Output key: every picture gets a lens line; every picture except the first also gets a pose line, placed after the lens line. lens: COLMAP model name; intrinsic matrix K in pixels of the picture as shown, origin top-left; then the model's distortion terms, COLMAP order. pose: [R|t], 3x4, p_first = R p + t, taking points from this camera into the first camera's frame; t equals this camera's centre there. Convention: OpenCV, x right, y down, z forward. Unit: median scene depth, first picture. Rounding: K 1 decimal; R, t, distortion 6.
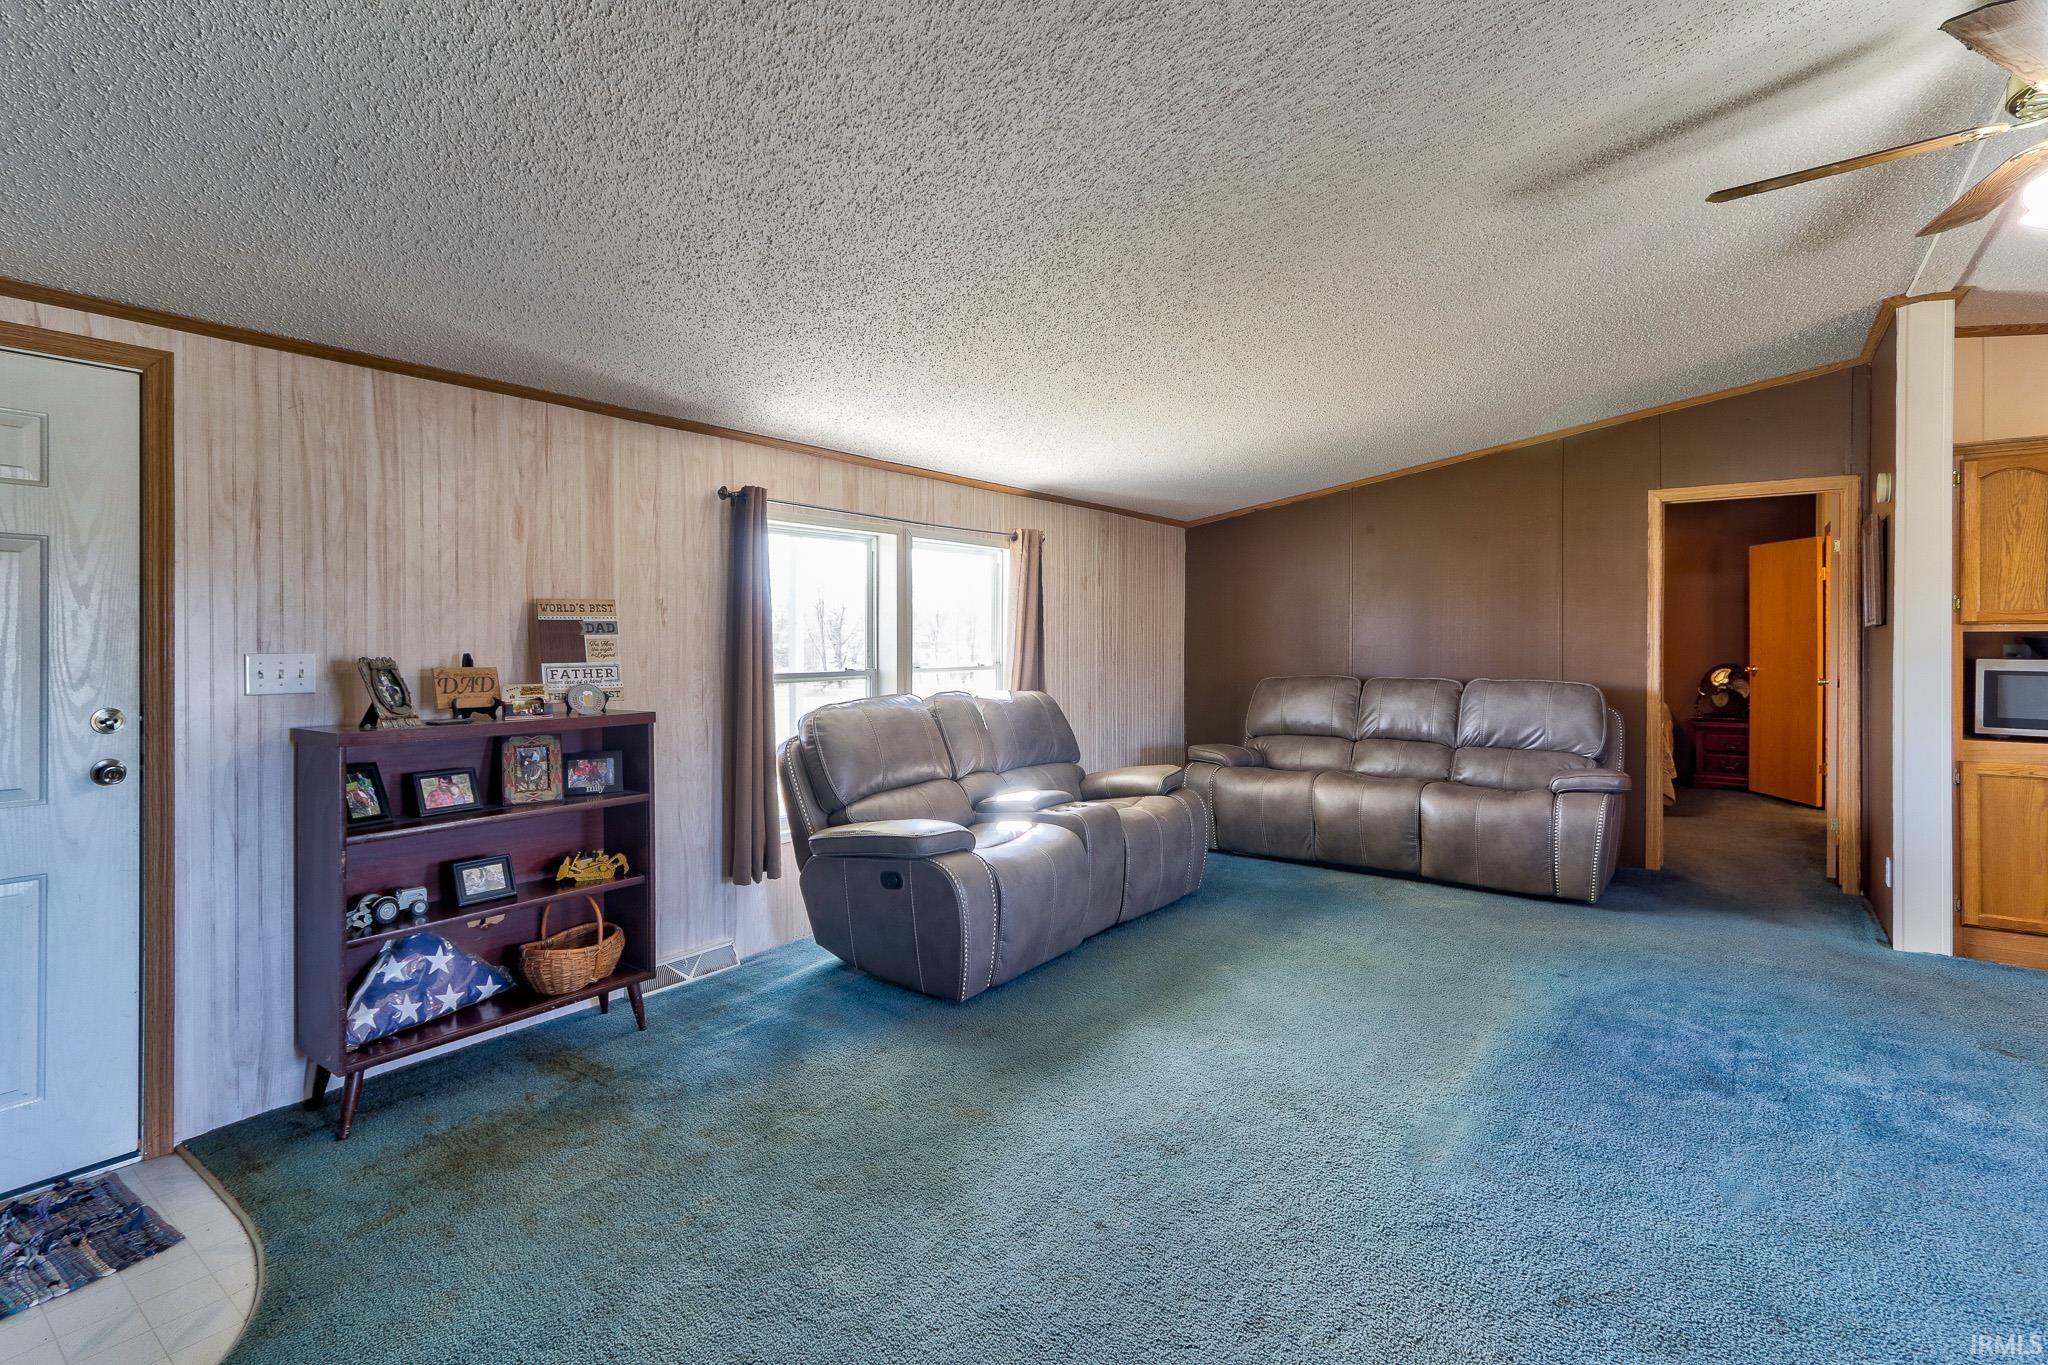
lens RADIAL K [[962.2, 0, 994.2], [0, 962.2, 642.4], [0, 0, 1]] dist [-0.003591, 0.001998]
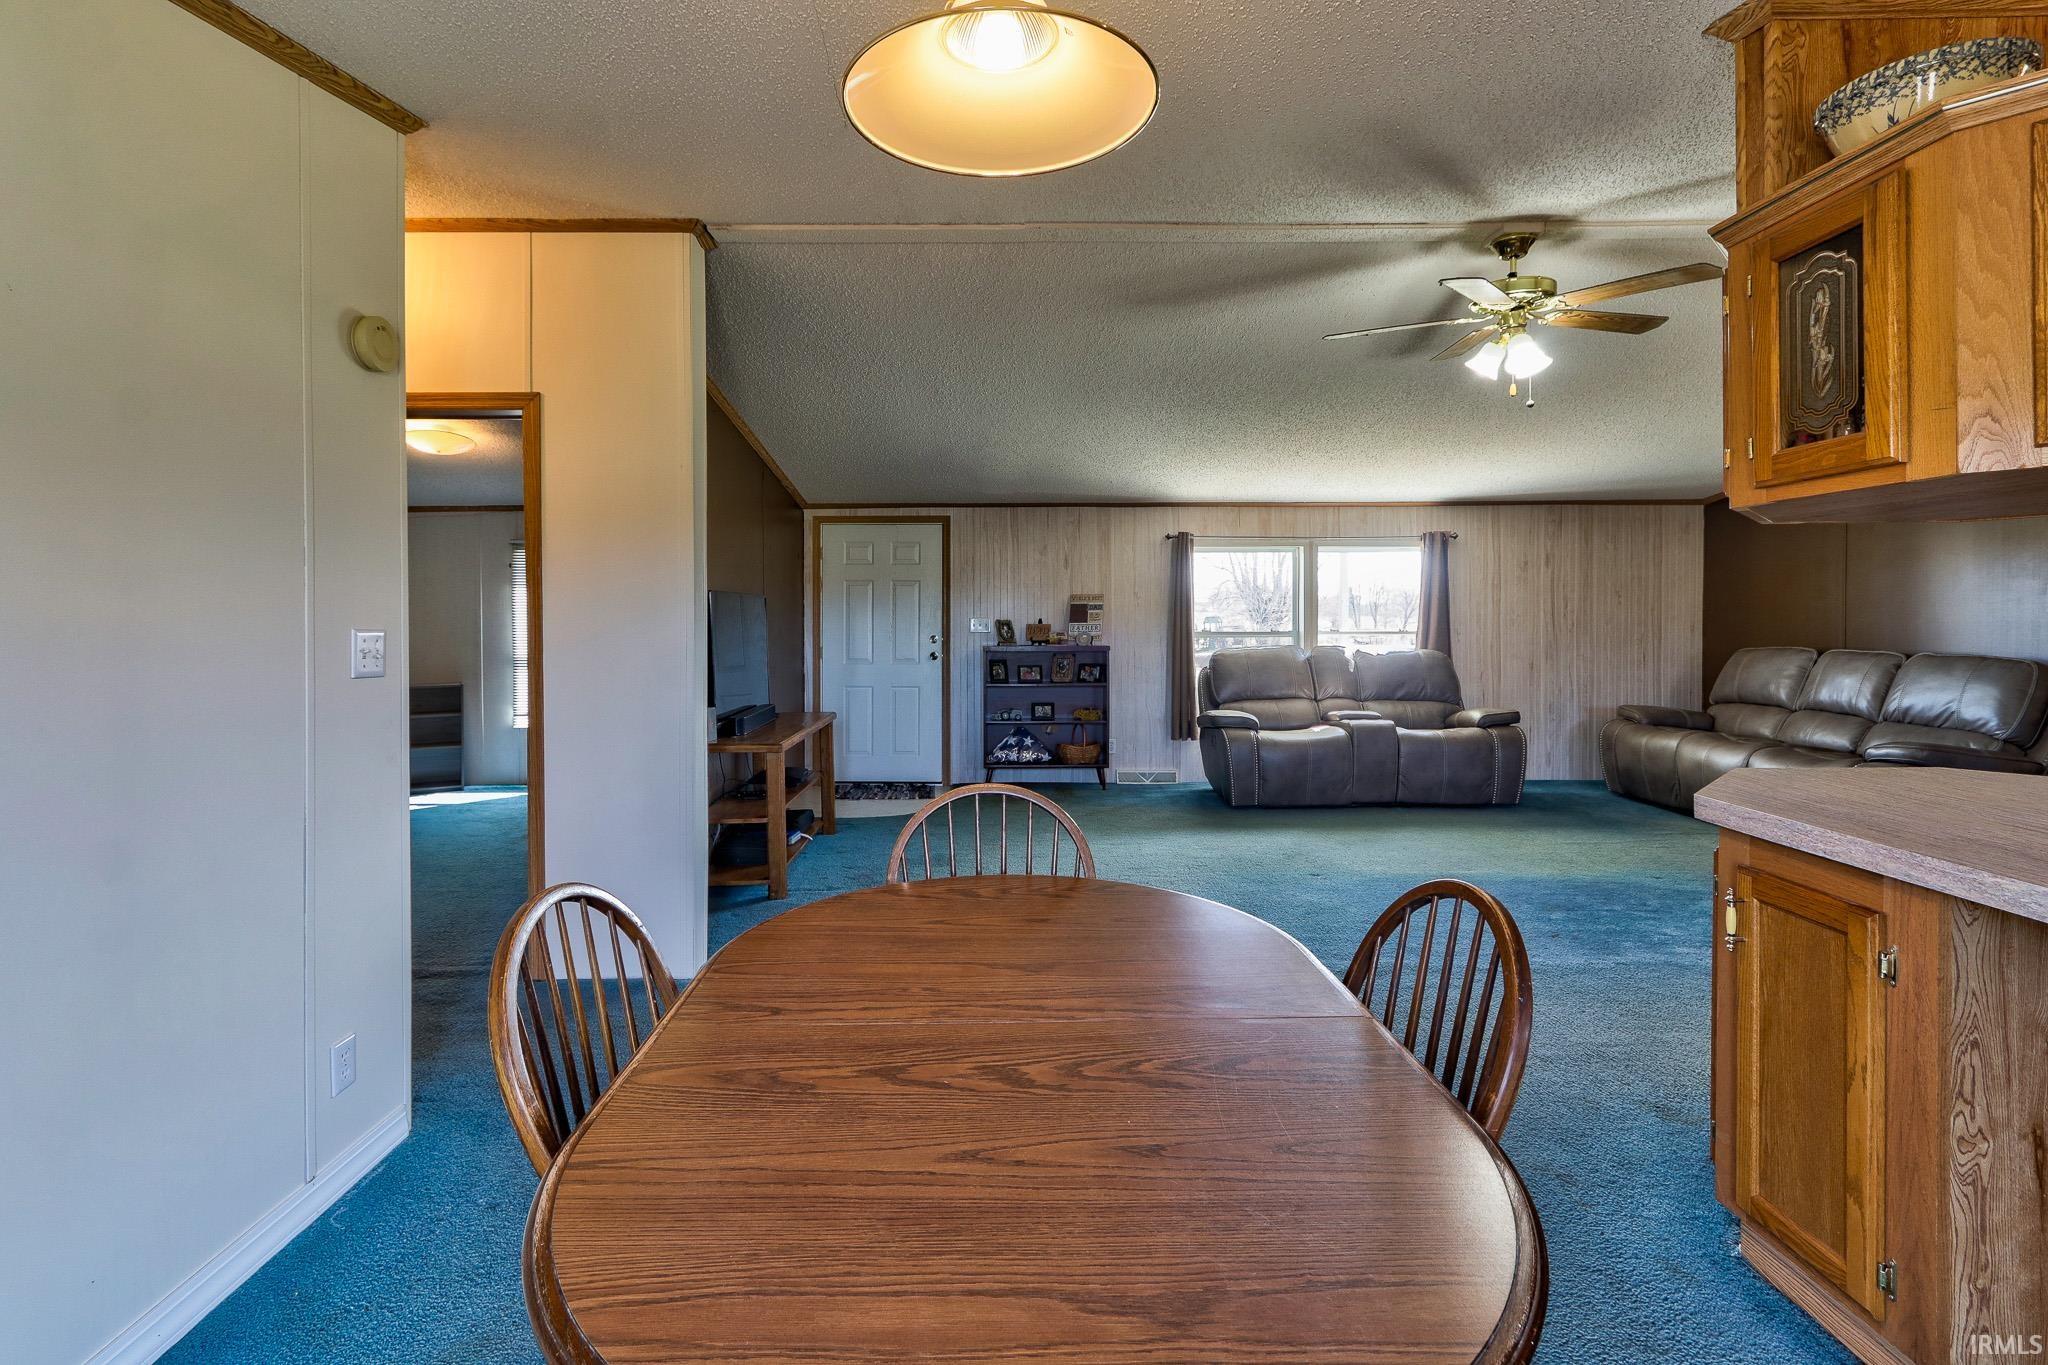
lens RADIAL K [[962.2, 0, 995.7], [0, 962.2, 630.2], [0, 0, 1]] dist [-0.003591, 0.001998]
pose [[0.597626, 0.009614, -0.801718, 1.209875], [-0.002053, 0.999943, 0.010460, 0.014608], [0.801773, -0.004605, 0.597611, -0.496137]]
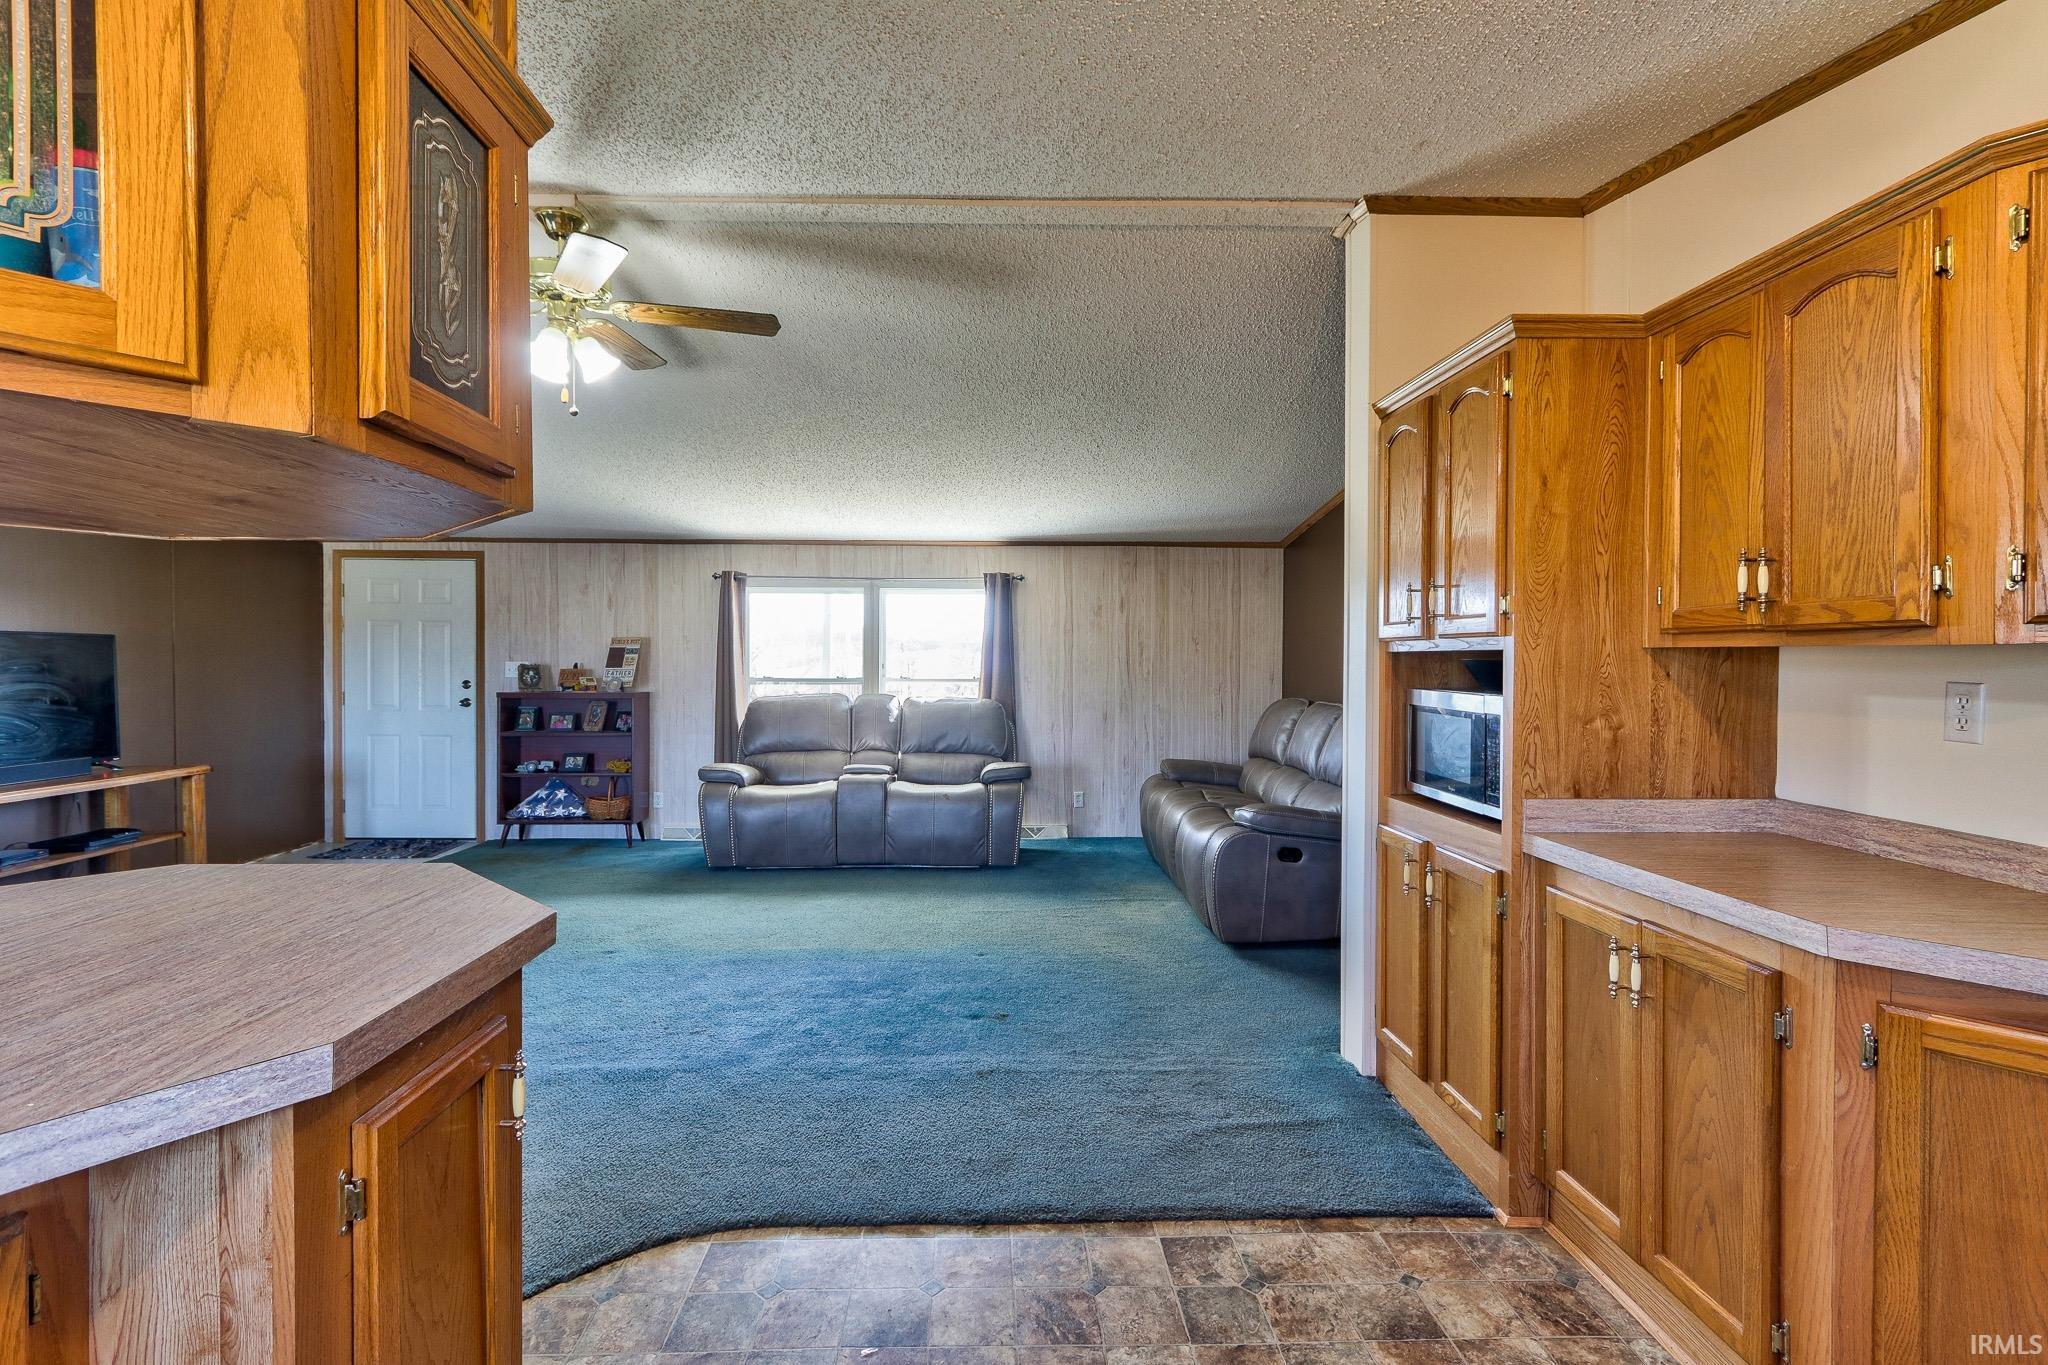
lens RADIAL K [[962.2, 0, 1010.4], [0, 962.2, 681.7], [0, 0, 1]] dist [-0.003591, 0.001998]
pose [[0.621595, 0.016511, -0.783165, 1.674336], [-0.008976, 0.999862, 0.013956, 0.013928], [0.783288, -0.001646, 0.621657, 0.355036]]
